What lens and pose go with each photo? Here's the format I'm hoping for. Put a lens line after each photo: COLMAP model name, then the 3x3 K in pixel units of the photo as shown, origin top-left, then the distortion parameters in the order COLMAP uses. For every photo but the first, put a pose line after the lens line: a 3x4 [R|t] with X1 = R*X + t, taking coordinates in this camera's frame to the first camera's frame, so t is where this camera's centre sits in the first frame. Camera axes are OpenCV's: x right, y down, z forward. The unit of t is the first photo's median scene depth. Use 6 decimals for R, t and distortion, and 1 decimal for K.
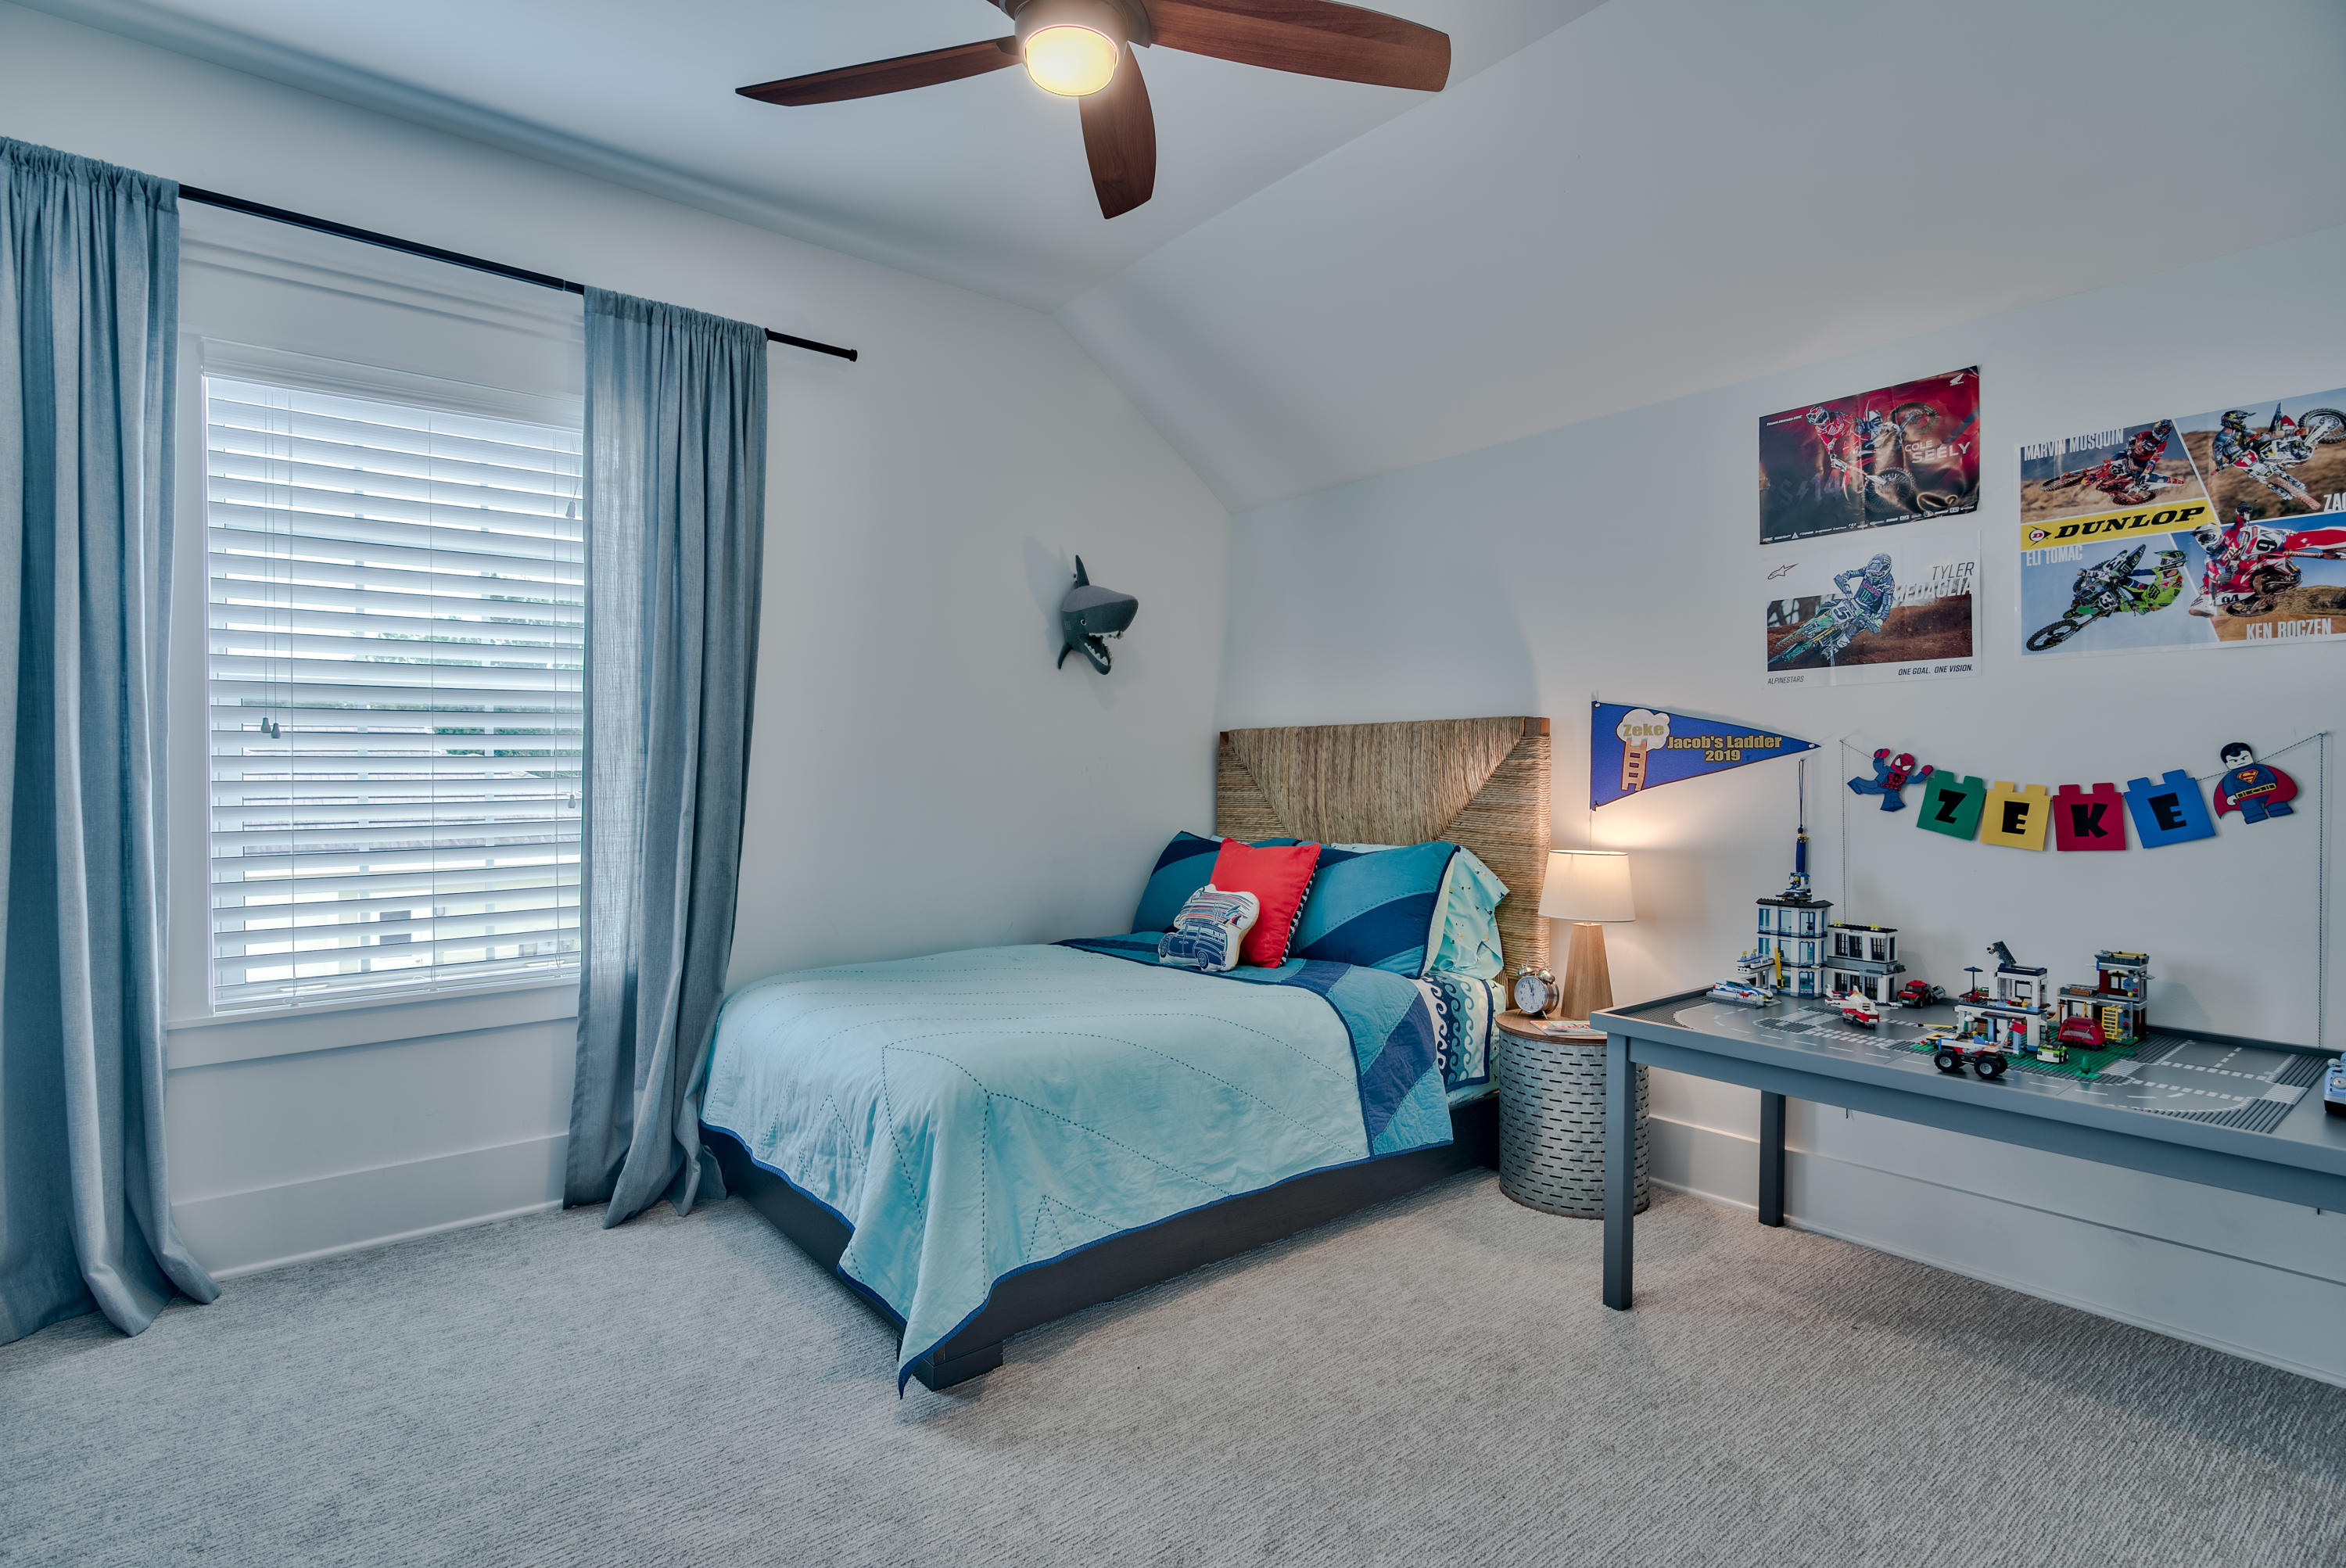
lens RADIAL K [[1149.7, 0, 1176.4], [0, 1149.7, 794.5], [0, 0, 1]] dist [-0.009264, 0.002147]
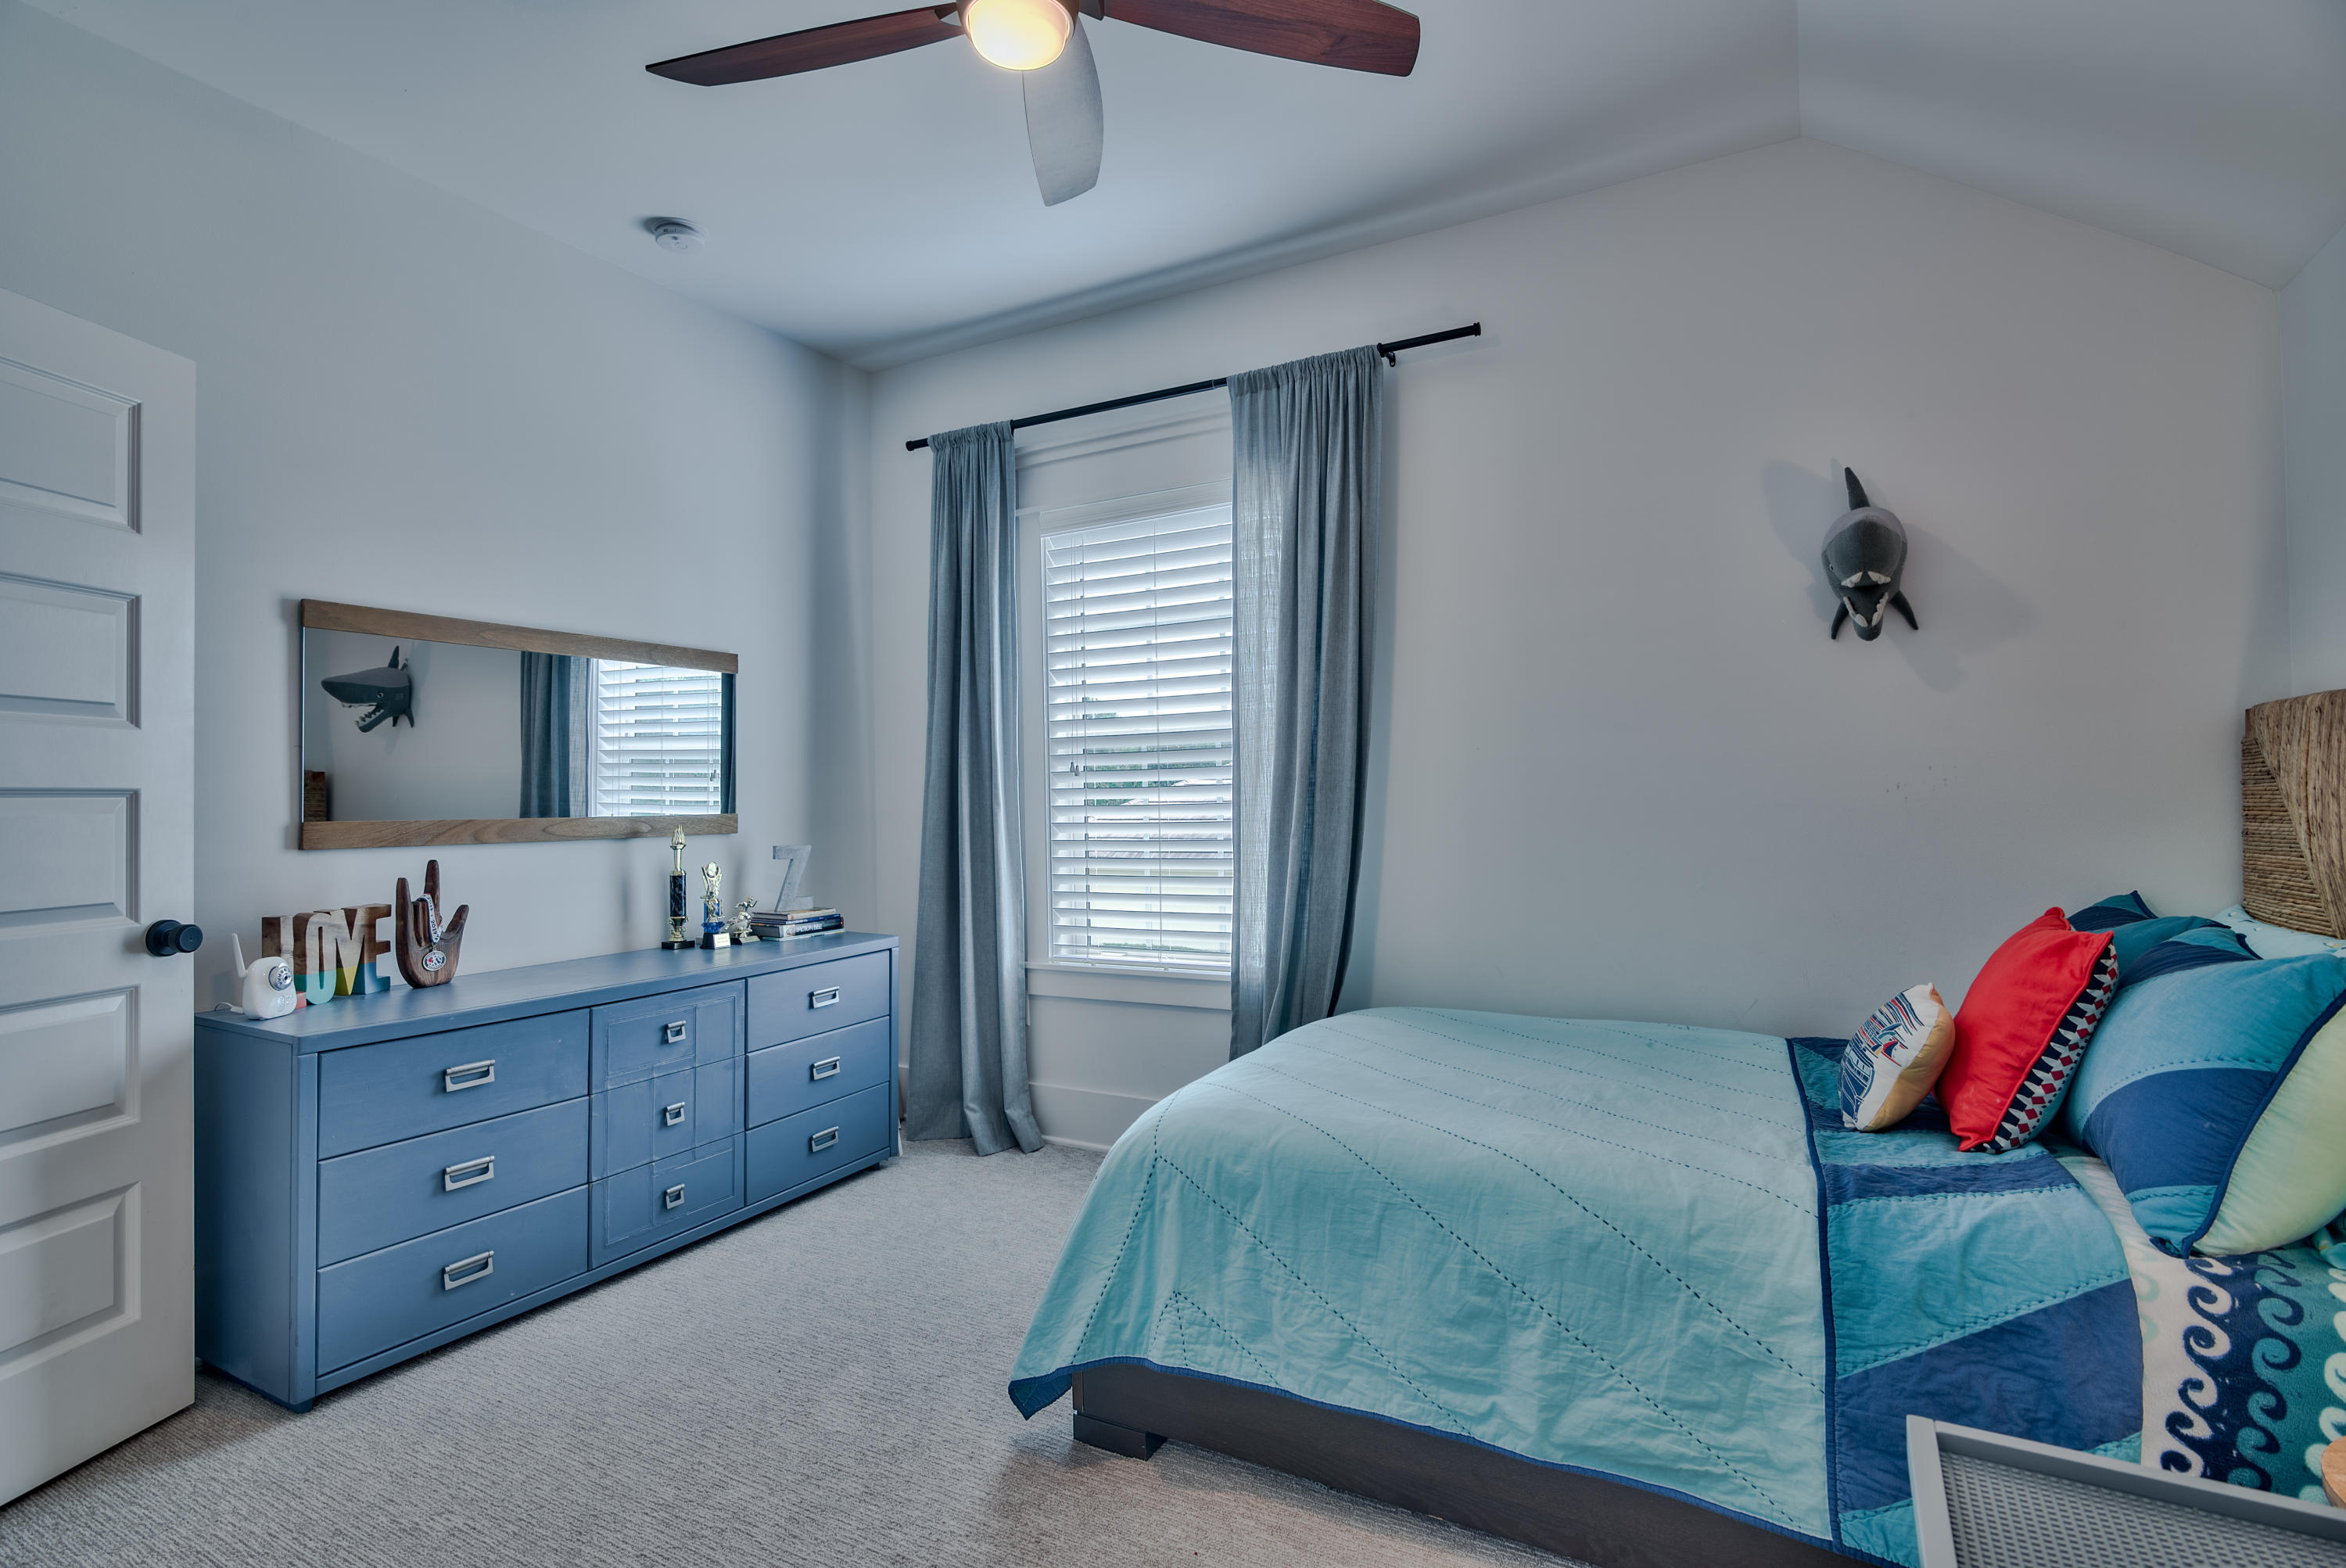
lens RADIAL K [[1149.7, 0, 1168.2], [0, 1149.7, 788.4], [0, 0, 1]] dist [-0.009264, 0.002147]
pose [[0.360527, -0.008199, -0.932713, 0.534514], [-0.002425, 0.999950, -0.009727, -0.017548], [0.932746, 0.005769, 0.360489, 0.524342]]
